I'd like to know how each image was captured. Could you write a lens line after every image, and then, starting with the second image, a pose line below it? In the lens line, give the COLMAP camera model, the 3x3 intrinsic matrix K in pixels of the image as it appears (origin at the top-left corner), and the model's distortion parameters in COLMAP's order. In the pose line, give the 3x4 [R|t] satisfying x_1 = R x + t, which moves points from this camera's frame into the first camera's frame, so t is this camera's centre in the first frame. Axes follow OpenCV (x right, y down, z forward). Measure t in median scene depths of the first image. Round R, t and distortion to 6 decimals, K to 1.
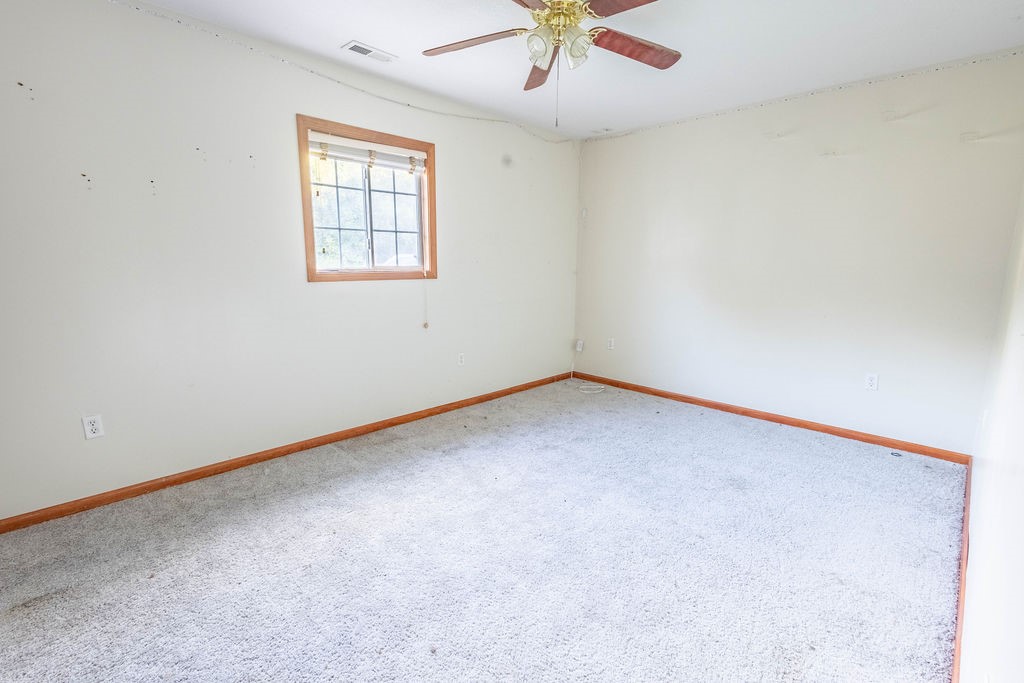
lens RADIAL K [[470.3, 0, 512.2], [0, 470.3, 339.0], [0, 0, 1]] dist [0.010711, -0.003774]
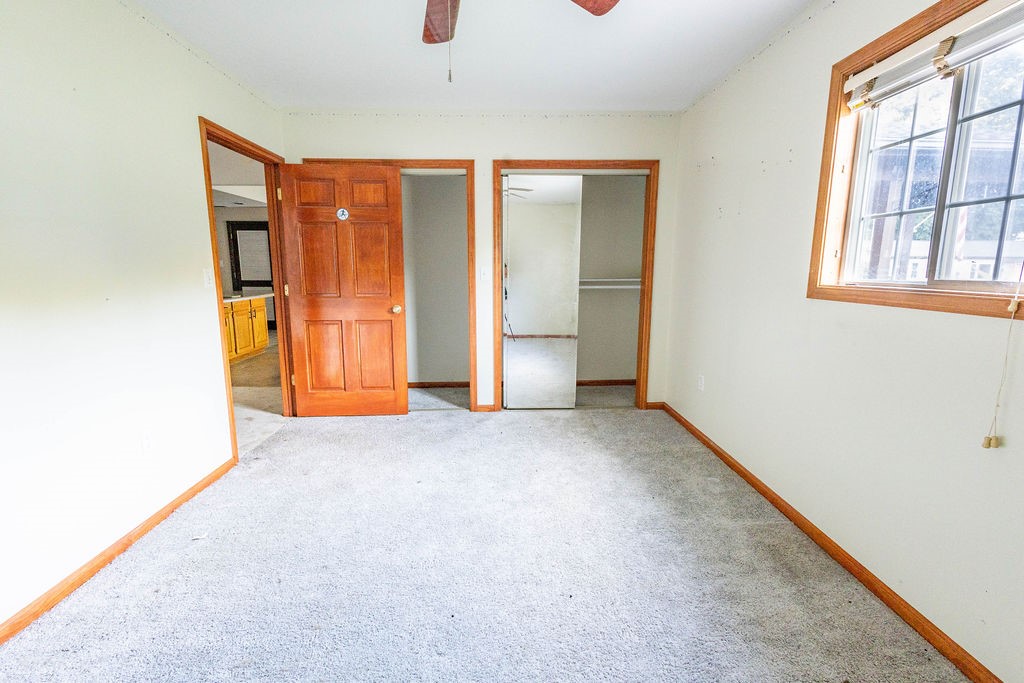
lens RADIAL K [[470.3, 0, 511.7], [0, 470.3, 344.1], [0, 0, 1]] dist [0.010711, -0.003774]
pose [[-0.682837, 0.119763, -0.720688, 0.418661], [-0.118551, 0.955233, 0.271064, -0.195434], [0.720888, 0.270531, -0.638070, 1.148783]]
